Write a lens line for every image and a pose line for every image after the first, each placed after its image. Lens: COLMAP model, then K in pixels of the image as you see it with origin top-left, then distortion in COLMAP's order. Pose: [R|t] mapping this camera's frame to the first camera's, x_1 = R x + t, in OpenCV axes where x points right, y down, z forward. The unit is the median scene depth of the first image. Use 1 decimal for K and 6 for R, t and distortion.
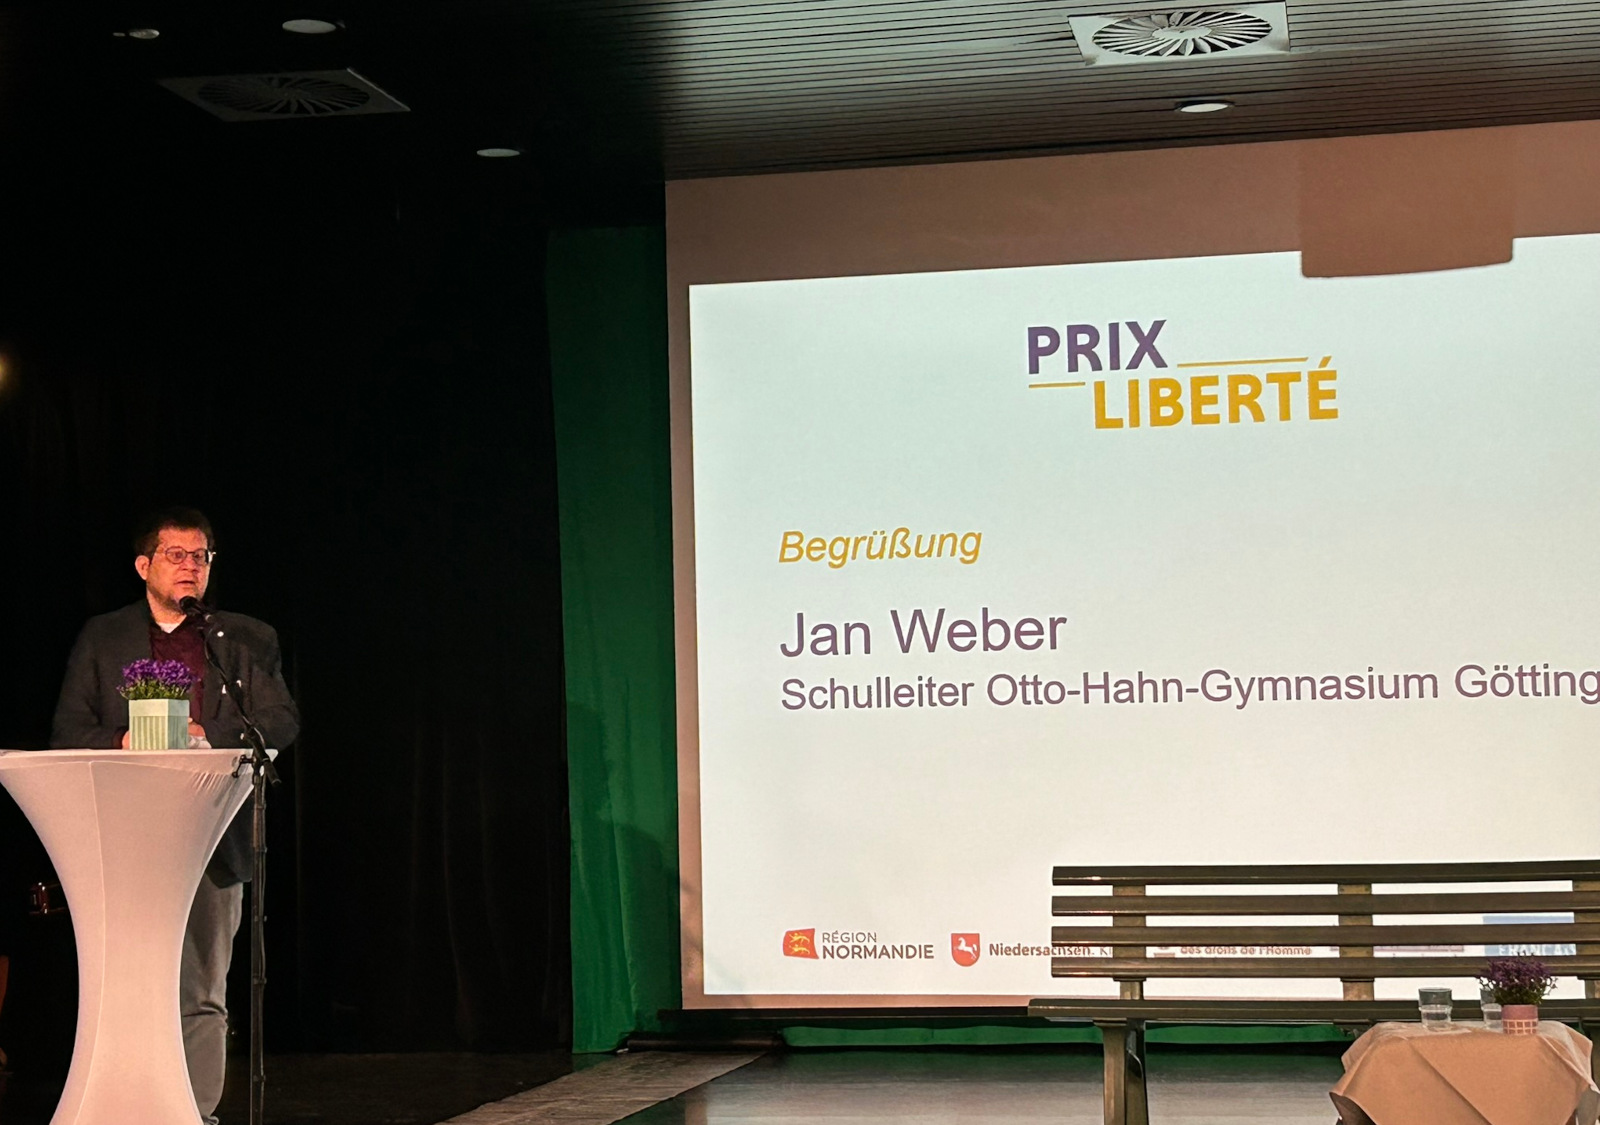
lens RADIAL K [[3094.7, 0, 782.1], [0, 3094.7, 552.4], [0, 0, 1]] dist [0.246680, -0.771578]
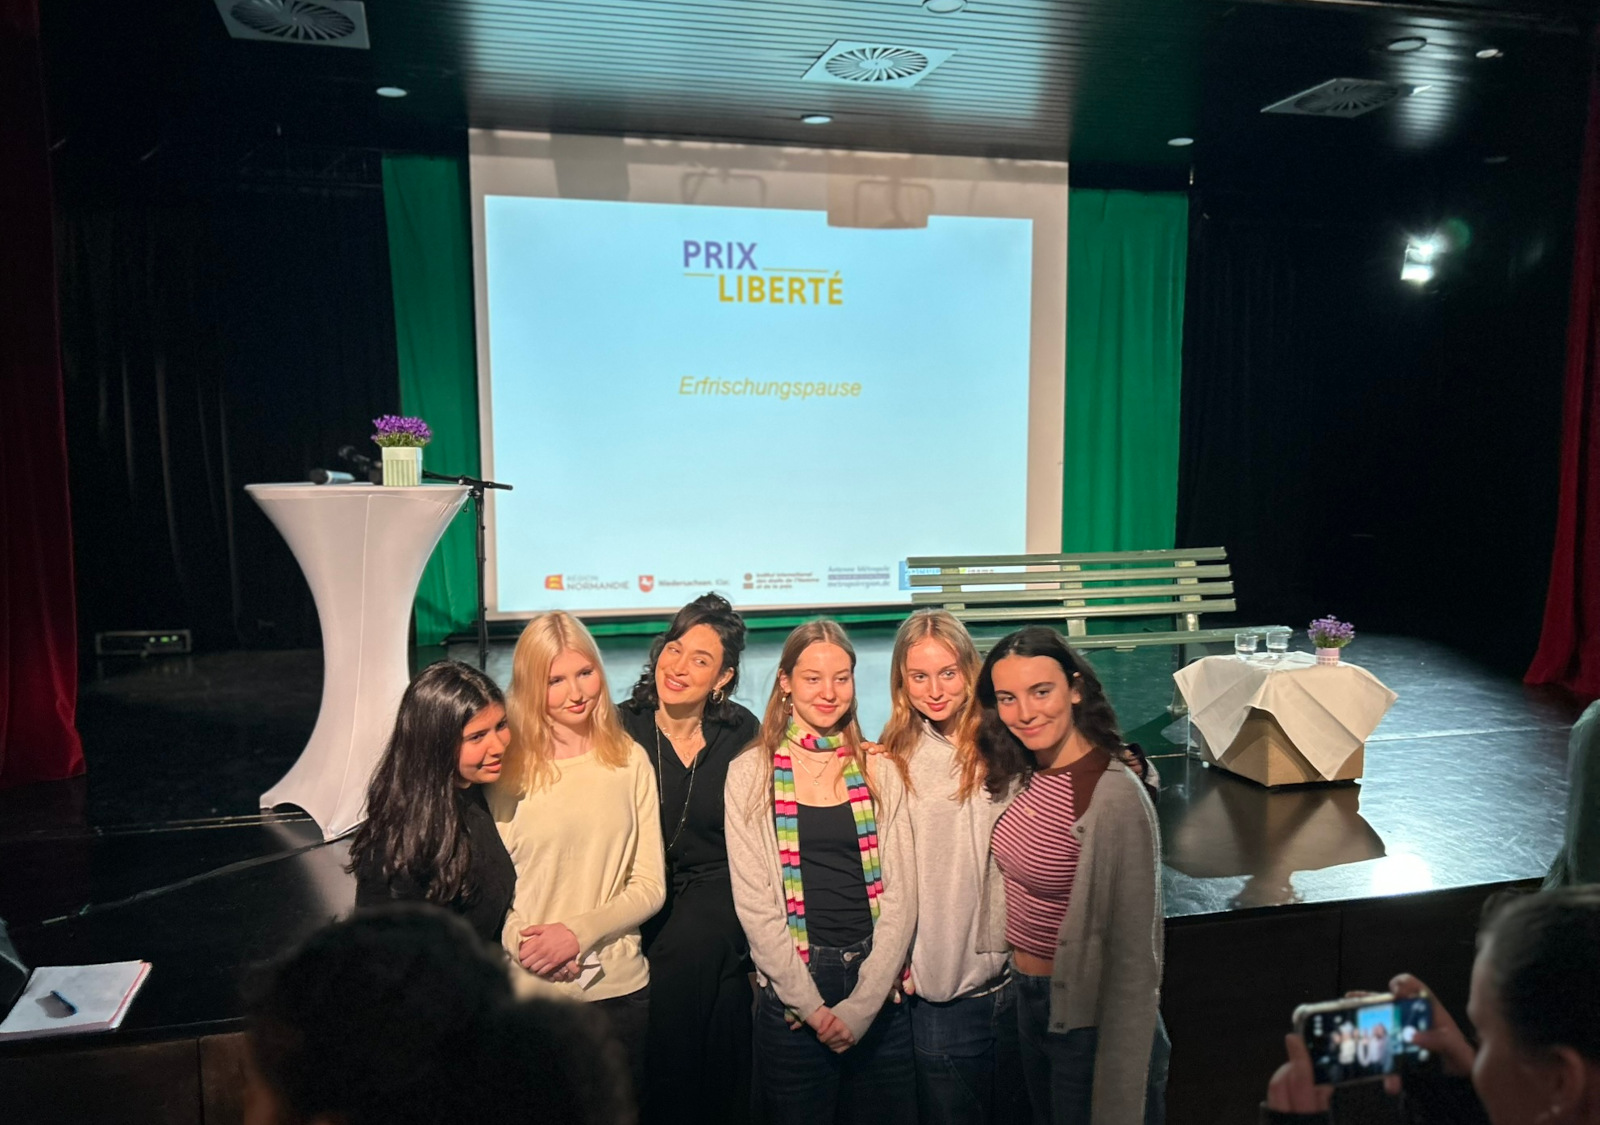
lens RADIAL K [[1261.1, 0, 797.4], [0, 1261.1, 592.0], [0, 0, 1]] dist [0.072997, -0.095420]
pose [[0.904898, -0.027162, 0.424760, -0.181223], [-0.043806, 0.986719, 0.156421, 0.010776], [-0.423367, -0.160152, 0.891690, 0.290148]]
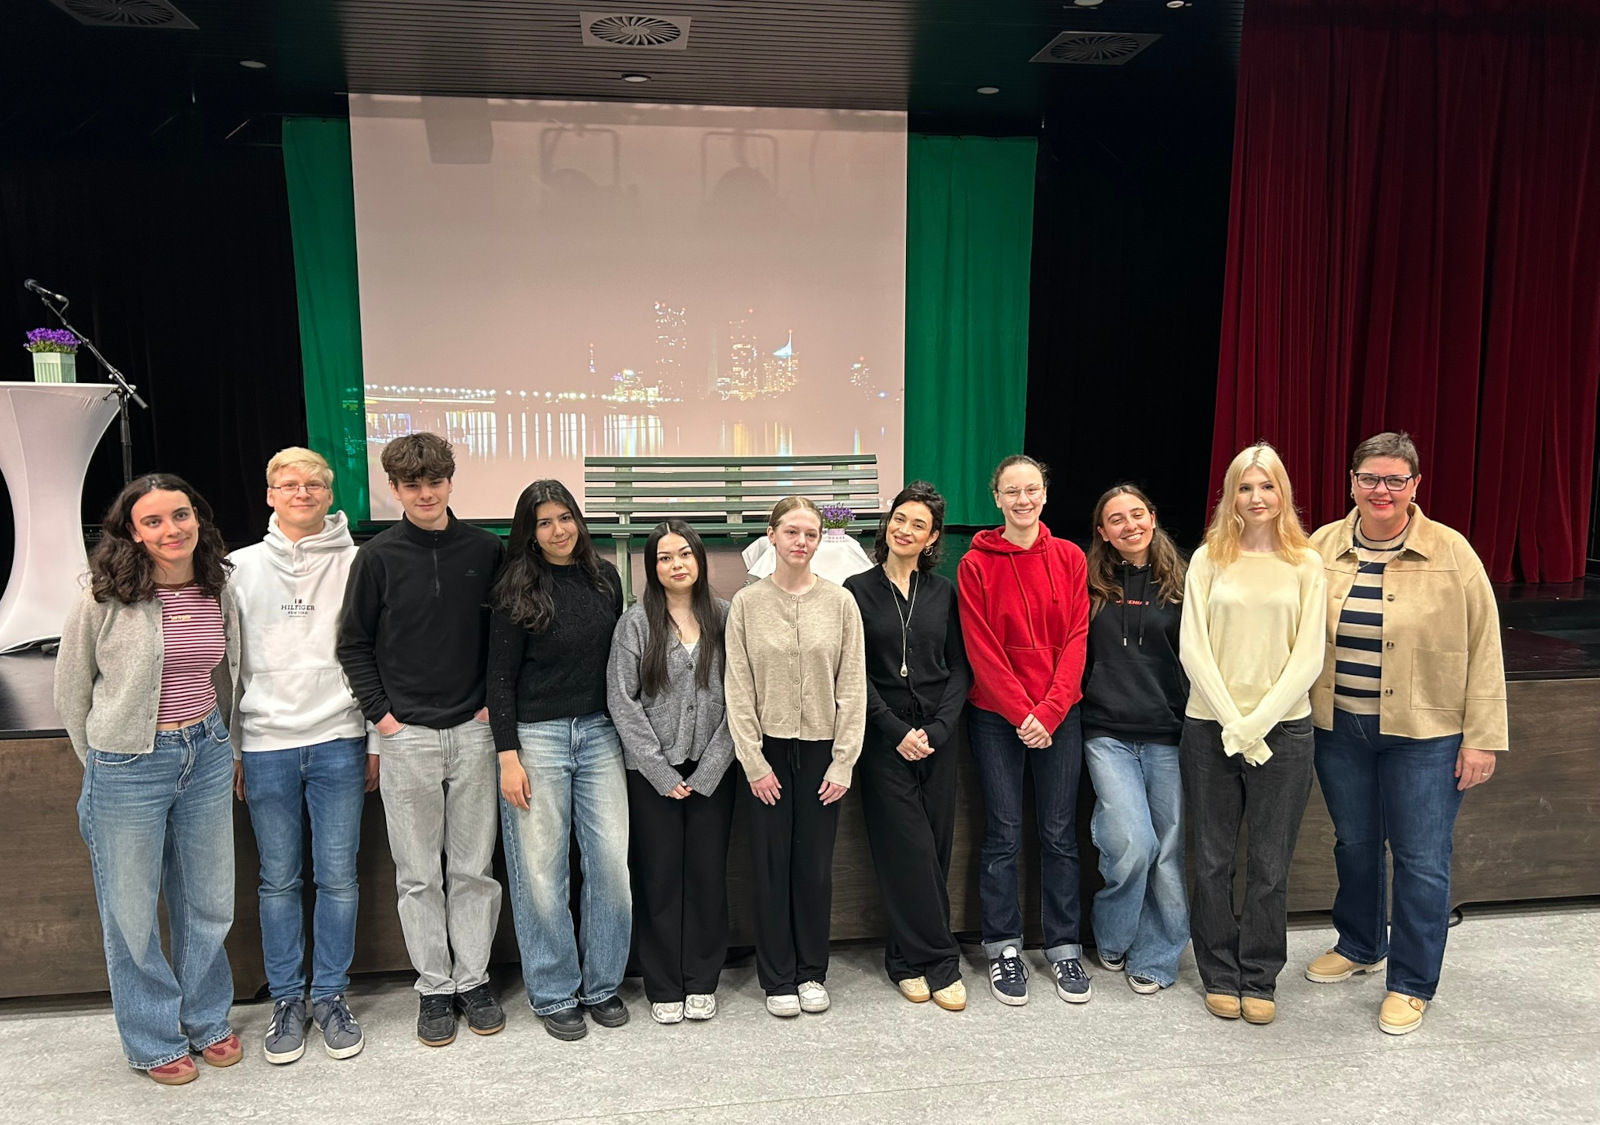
lens RADIAL K [[1229.6, 0, 800.0], [0, 1229.6, 562.5], [0, 0, 1]] dist [0.037381, 0.000238]
pose [[0.948606, -0.019825, 0.315839, -0.022047], [-0.041320, 0.981732, 0.185726, 0.010867], [-0.313751, -0.189231, 0.930458, 0.151150]]
